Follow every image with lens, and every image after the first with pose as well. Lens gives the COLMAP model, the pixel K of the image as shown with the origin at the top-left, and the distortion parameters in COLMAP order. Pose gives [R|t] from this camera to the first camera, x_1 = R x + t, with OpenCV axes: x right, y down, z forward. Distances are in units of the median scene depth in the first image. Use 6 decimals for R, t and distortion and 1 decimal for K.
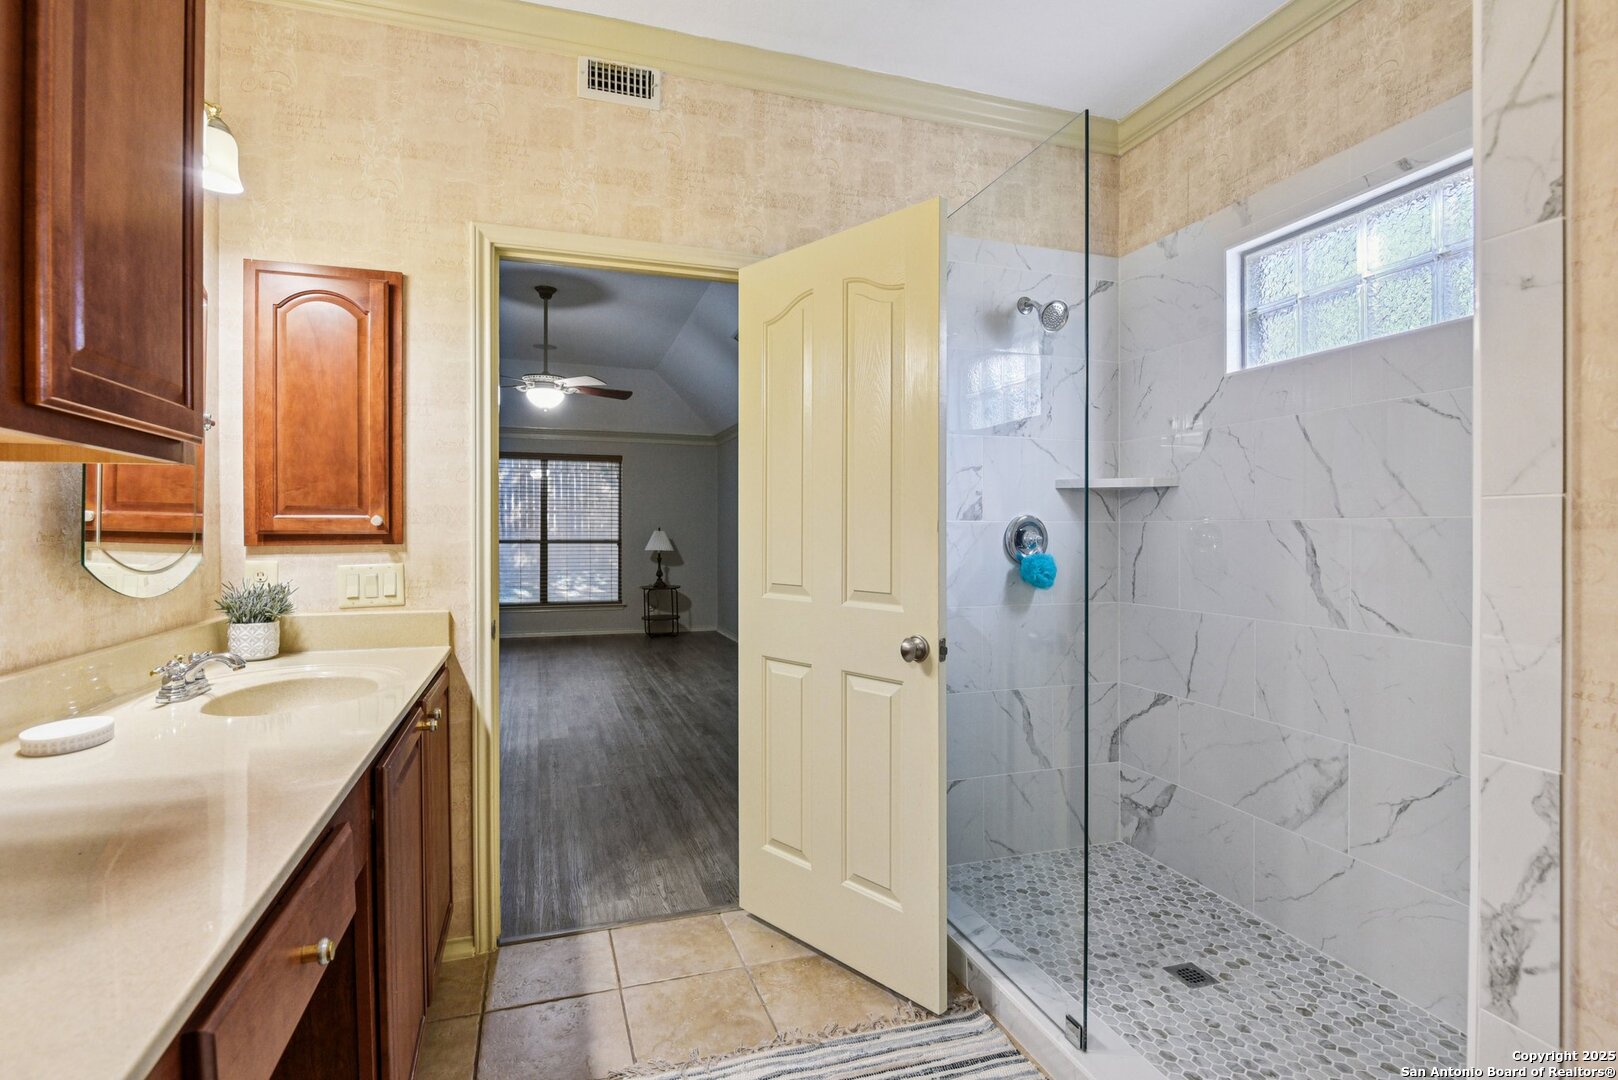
lens RADIAL K [[777.6, 0, 809.0], [0, 777.6, 540.0], [0, 0, 1]] dist [-0.017597, -0.000183]
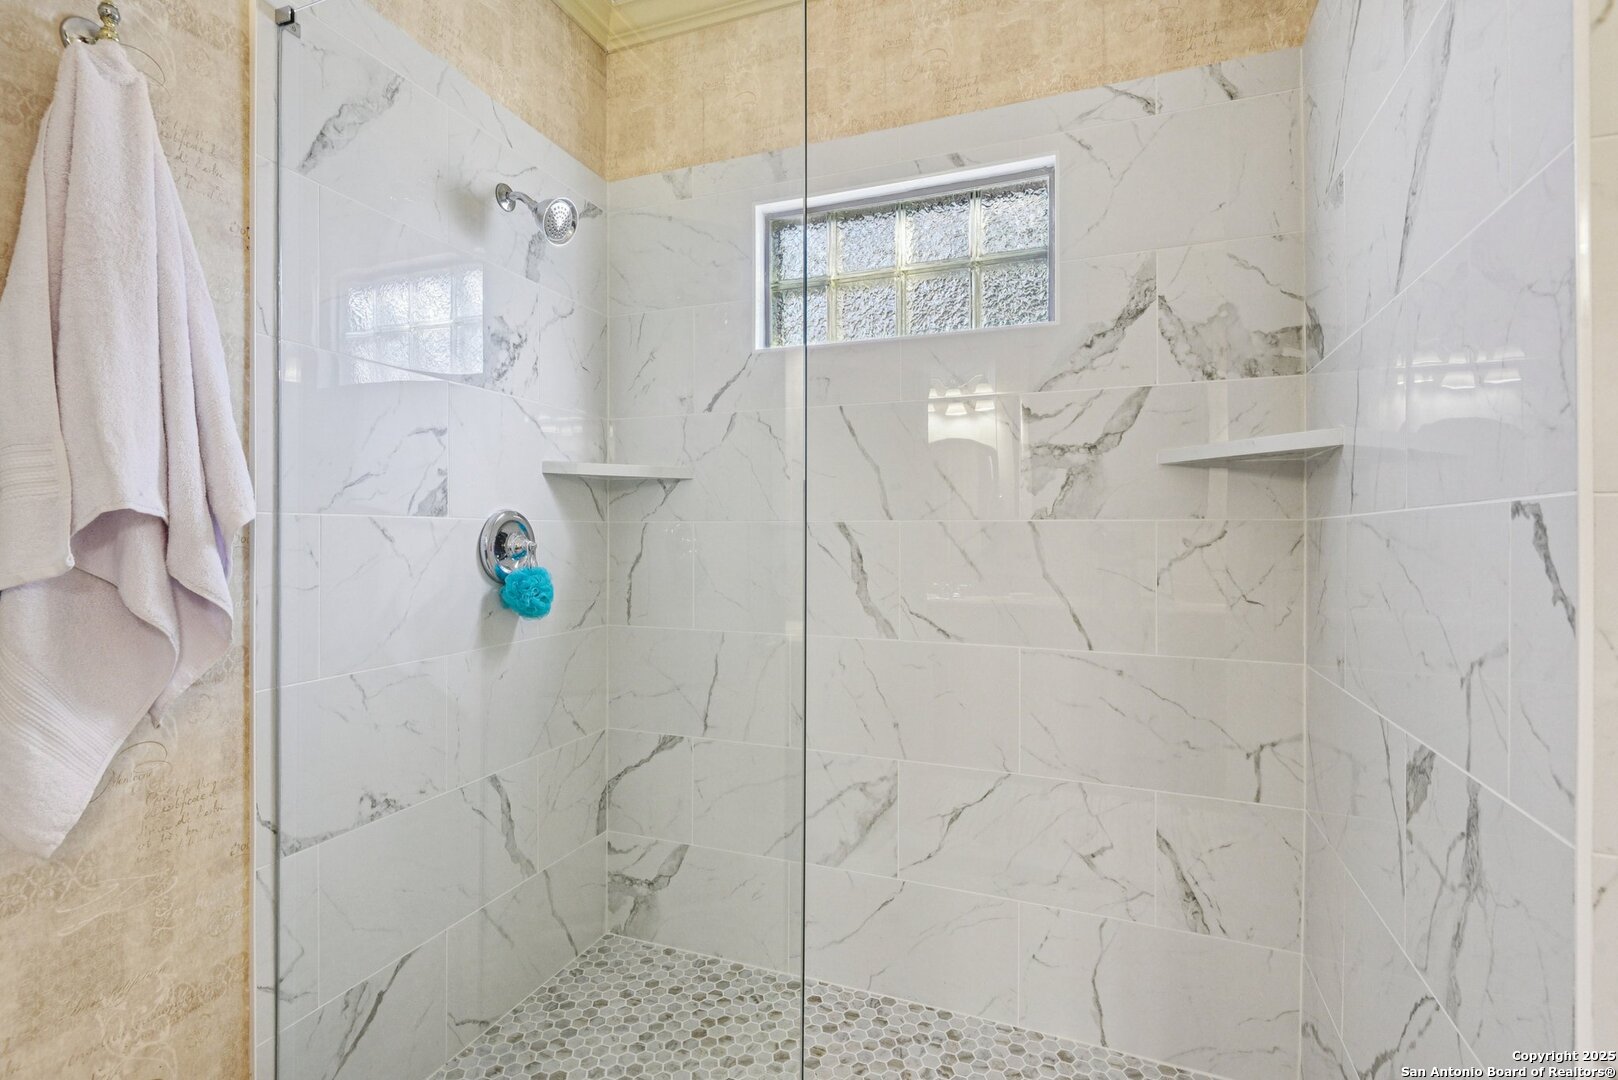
lens RADIAL K [[743.4, 0, 801.6], [0, 743.4, 534.1], [0, 0, 1]] dist [0.004587, -0.000176]
pose [[0.624405, -0.000227, 0.781101, -0.064664], [0.007535, 0.999955, -0.005732, -0.005735], [-0.781064, 0.009465, 0.624379, 0.409727]]
